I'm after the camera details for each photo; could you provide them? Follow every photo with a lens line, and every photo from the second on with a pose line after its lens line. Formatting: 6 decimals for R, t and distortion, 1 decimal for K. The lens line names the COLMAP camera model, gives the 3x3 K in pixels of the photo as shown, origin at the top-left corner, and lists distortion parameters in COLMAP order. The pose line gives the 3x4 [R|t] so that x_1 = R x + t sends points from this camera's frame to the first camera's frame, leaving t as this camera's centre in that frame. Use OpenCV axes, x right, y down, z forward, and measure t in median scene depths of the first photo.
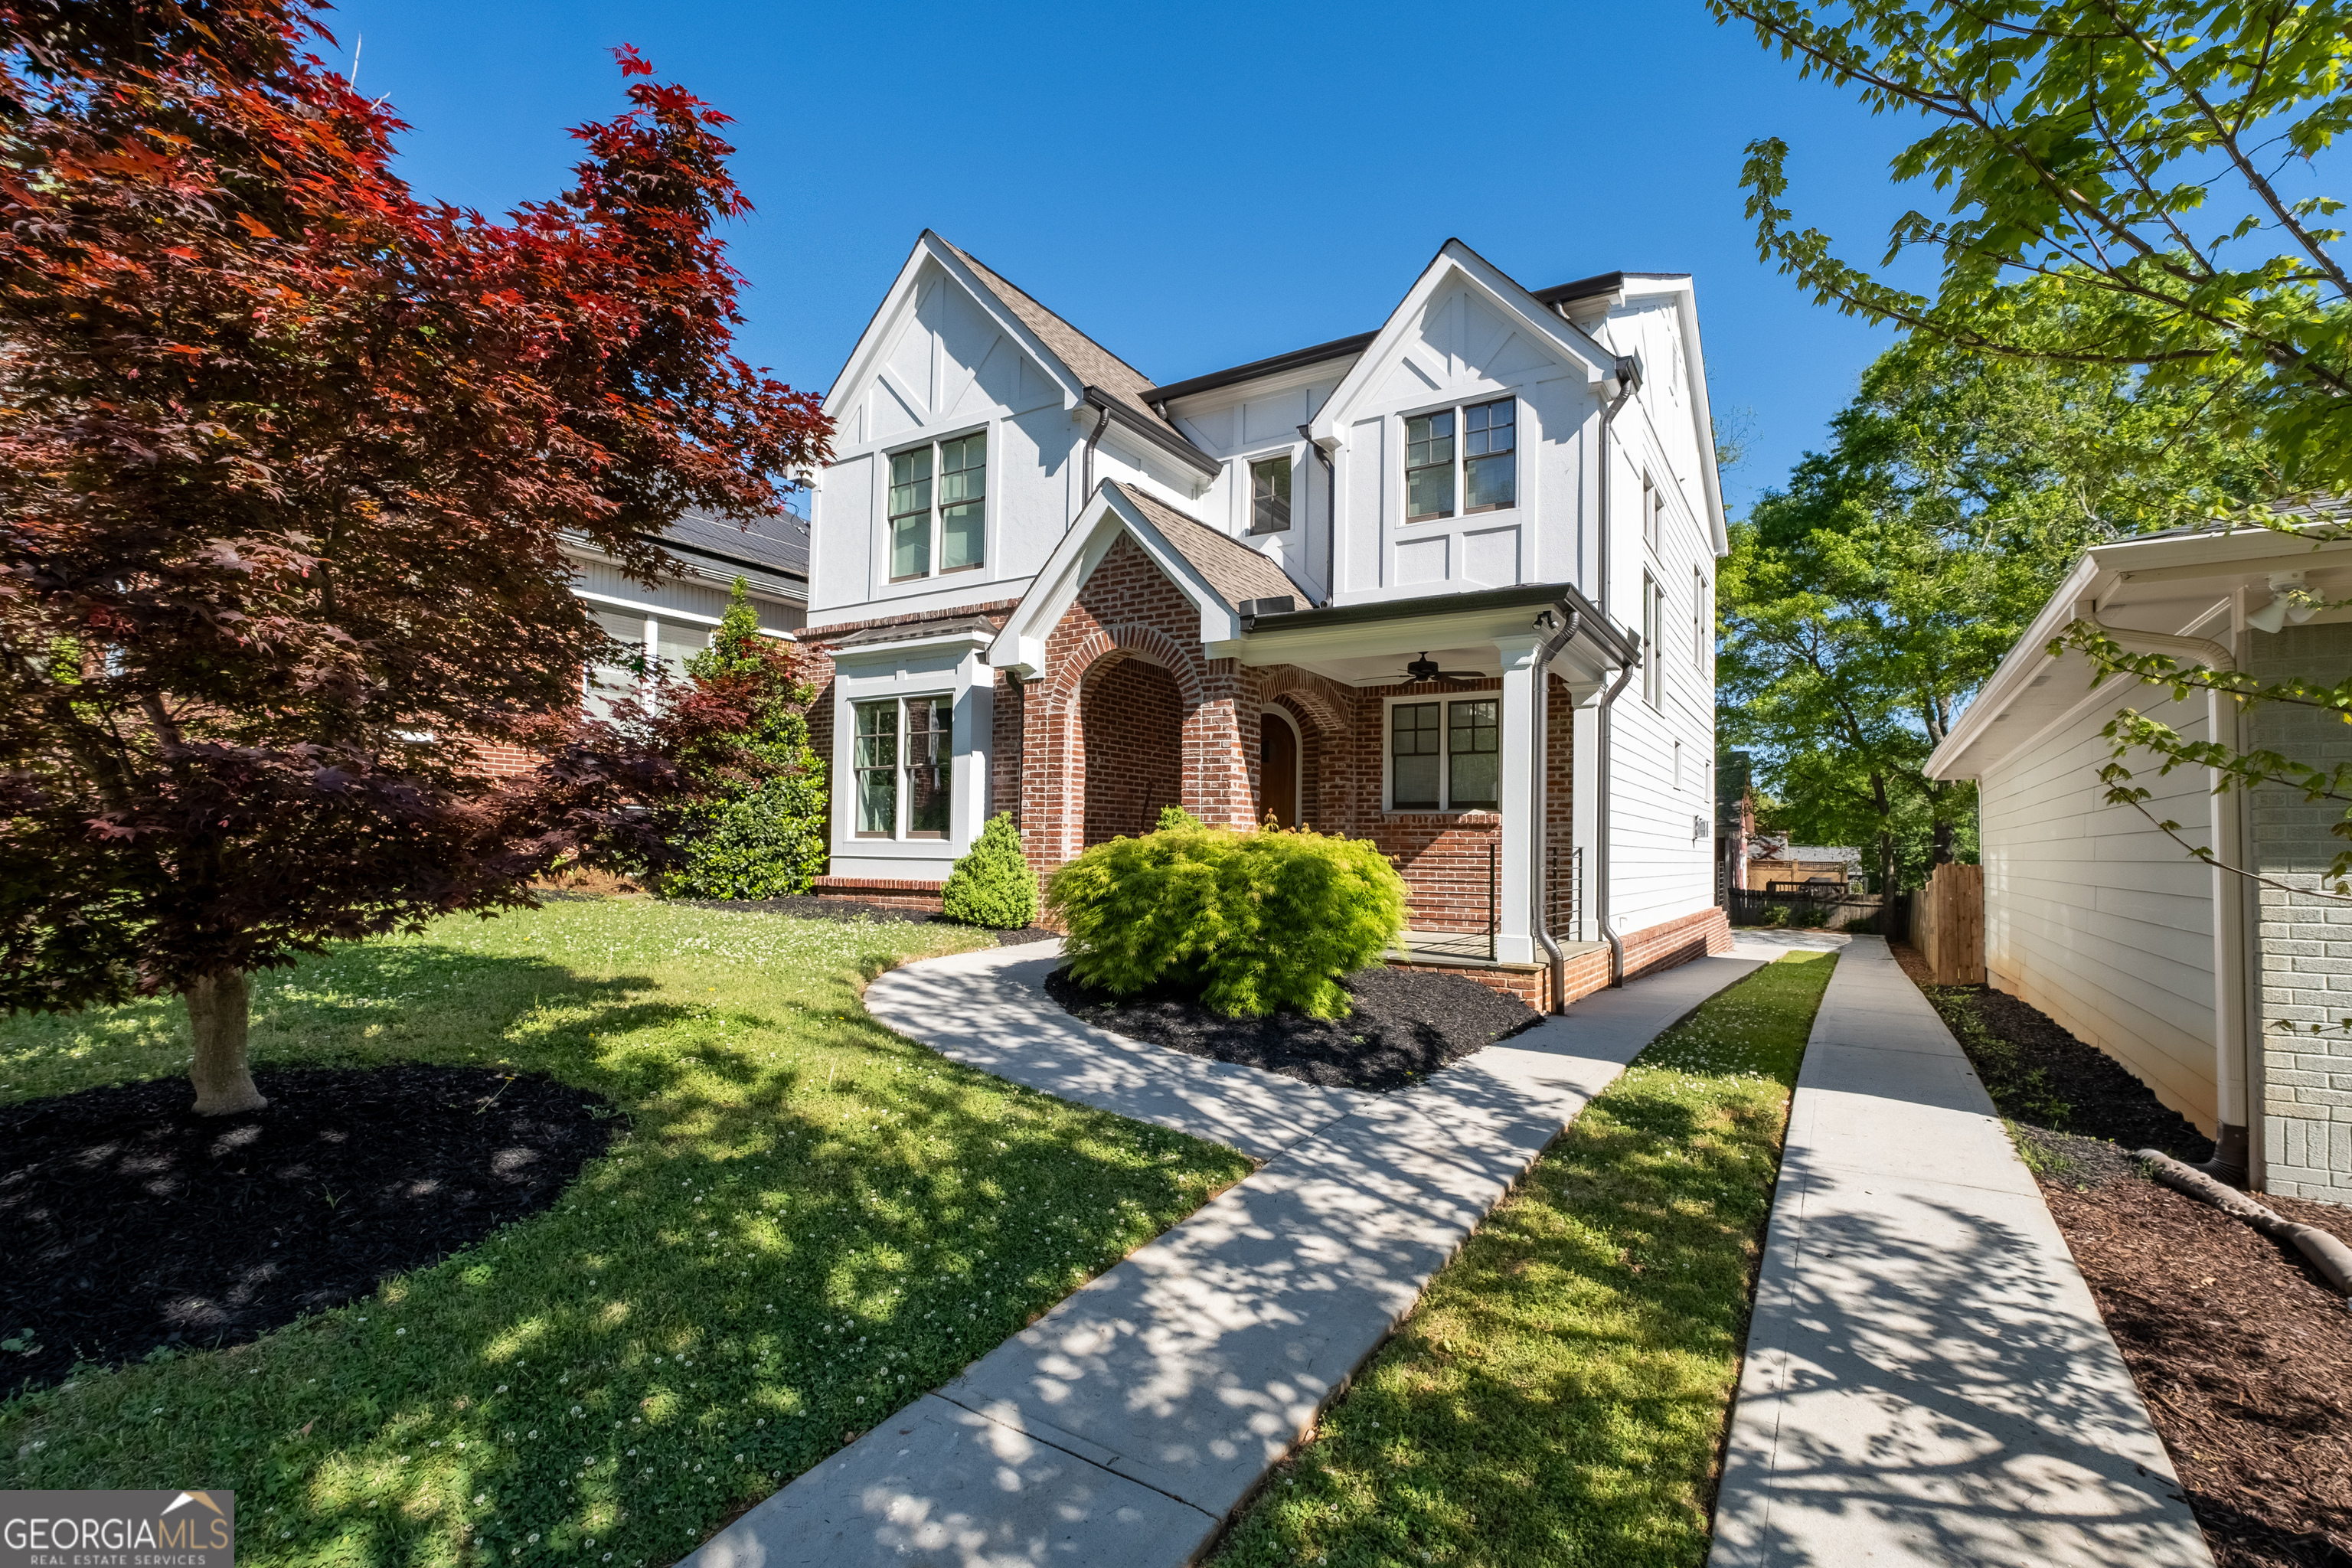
lens RADIAL K [[966.3, 0, 1245.2], [0, 966.3, 825.4], [0, 0, 1]] dist [-0.004554, 0.001948]
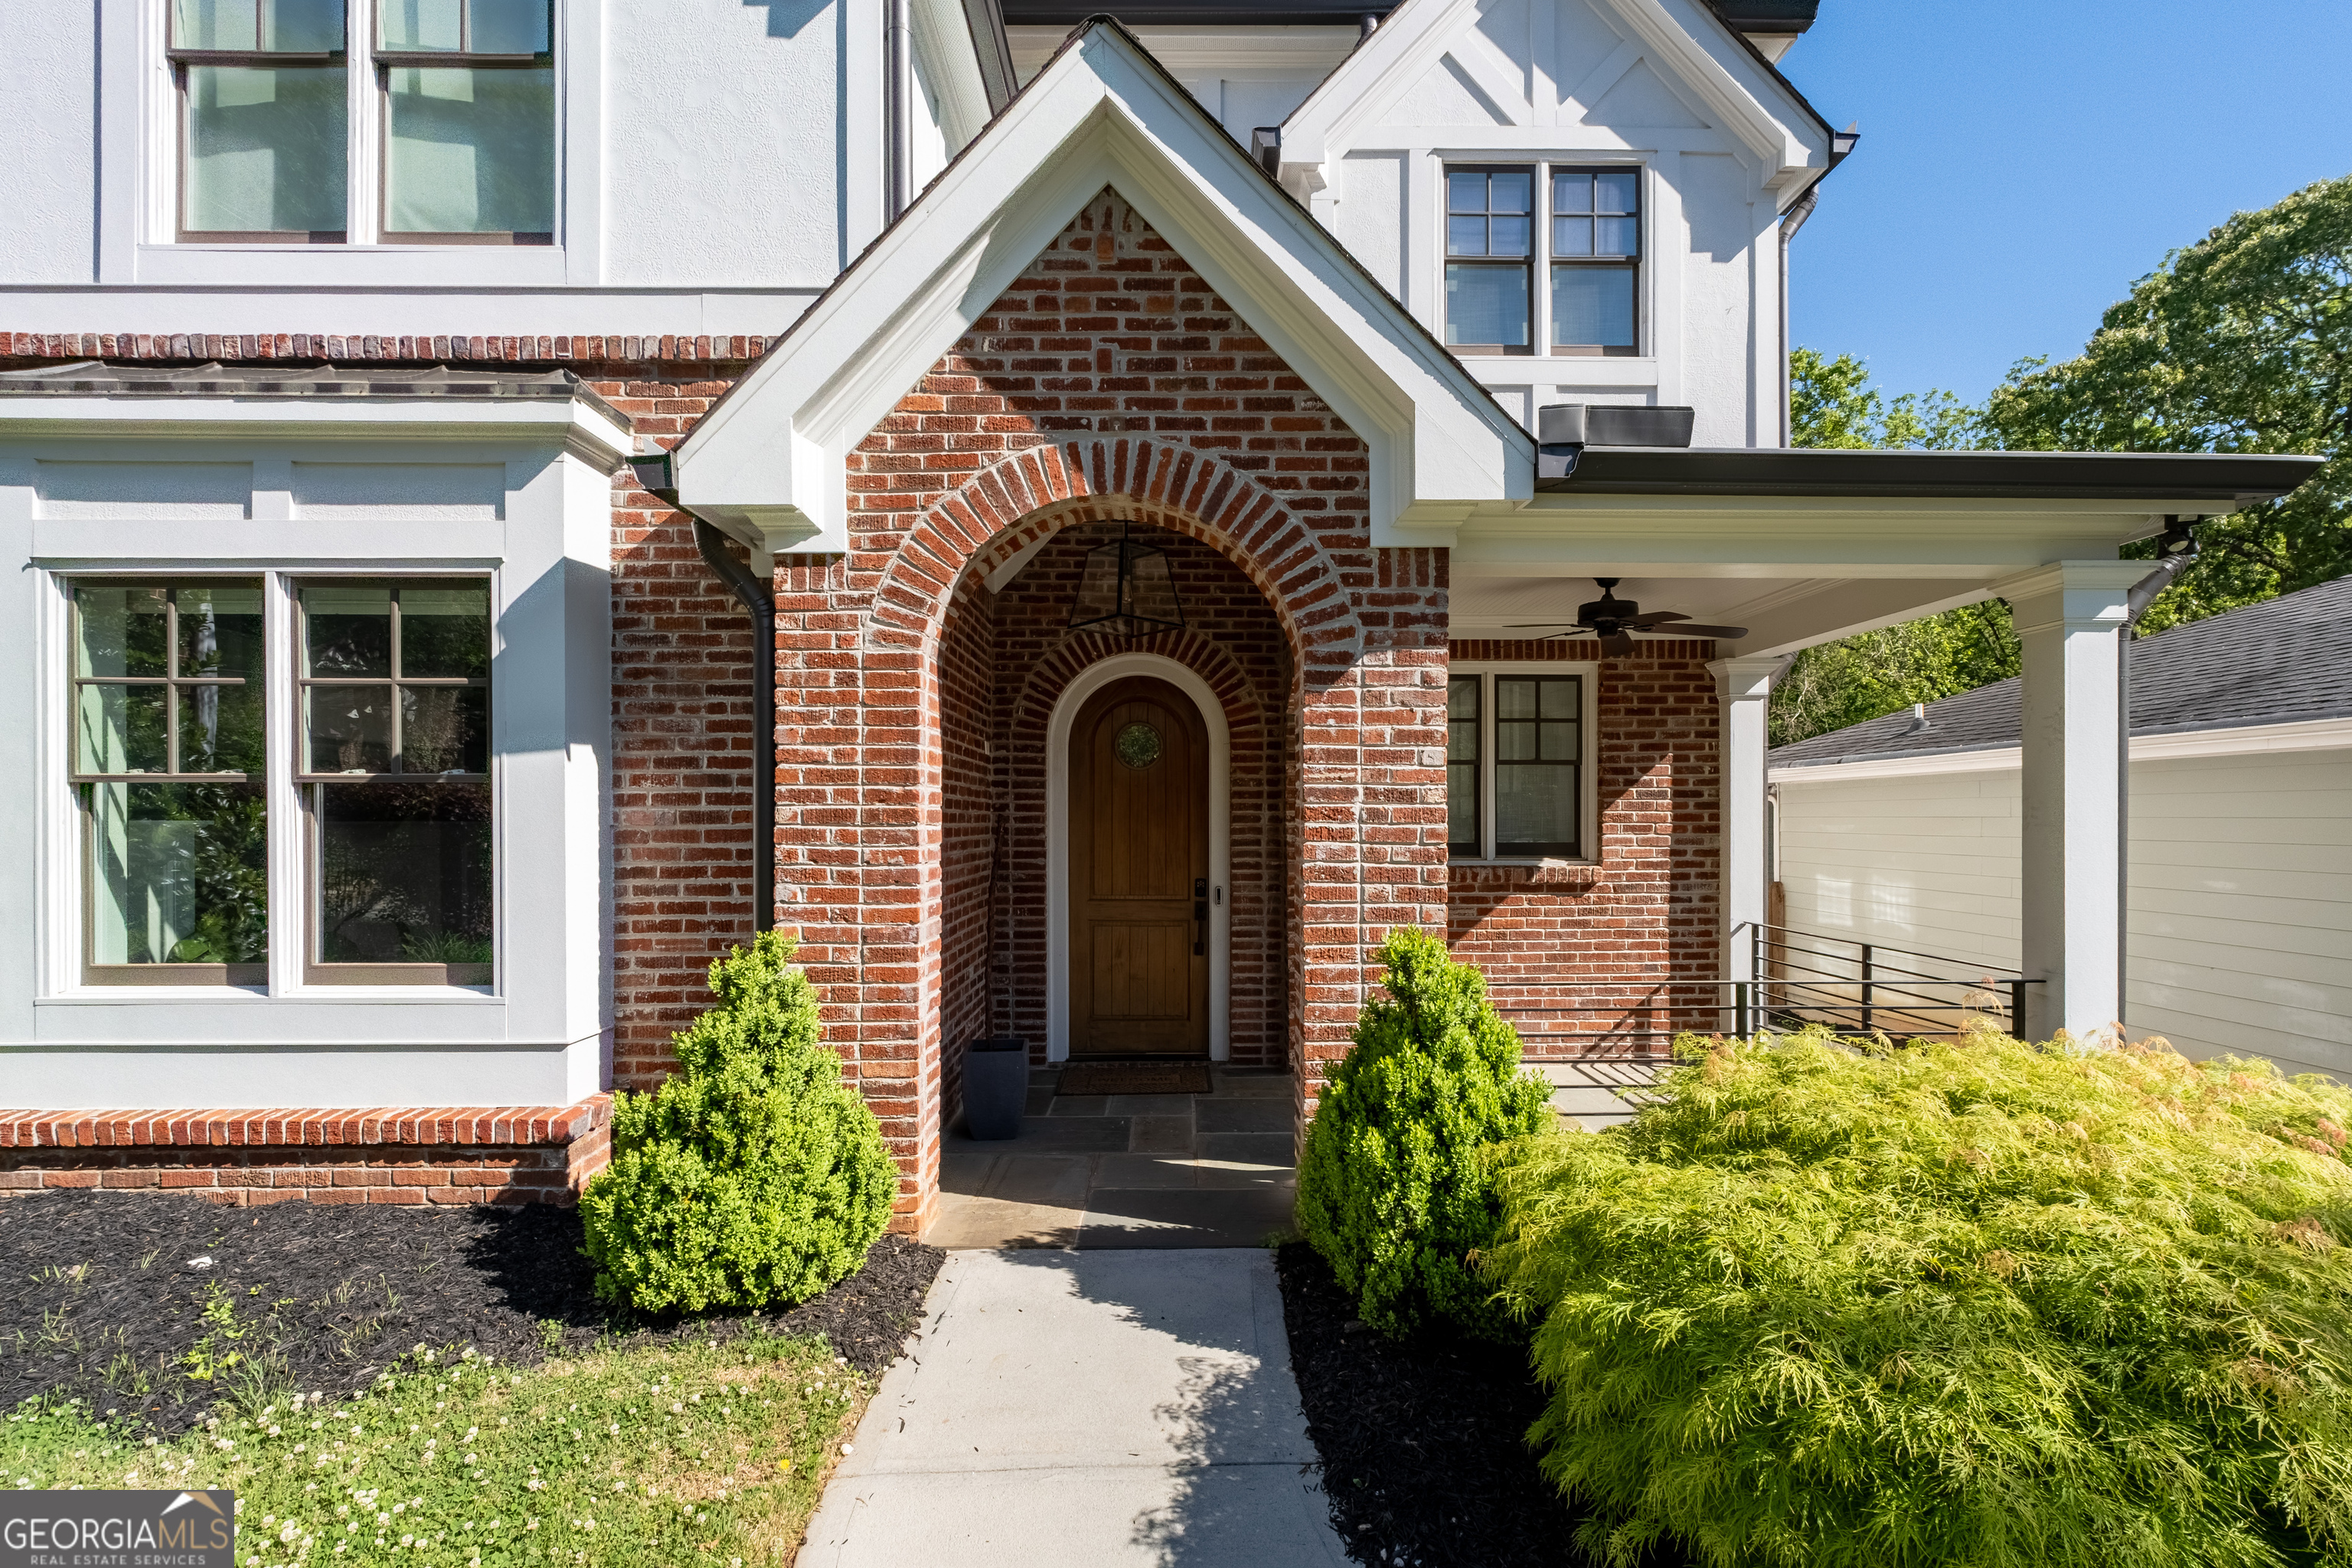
lens RADIAL K [[1018.1, 0, 1165.3], [0, 1018.1, 824.6], [0, 0, 1]] dist [-0.001289, 0.000347]
pose [[0.866061, -0.018820, 0.499585, -0.287806], [0.003190, 0.999479, 0.032120, -0.059240], [-0.499929, -0.026224, 0.865669, 0.578170]]
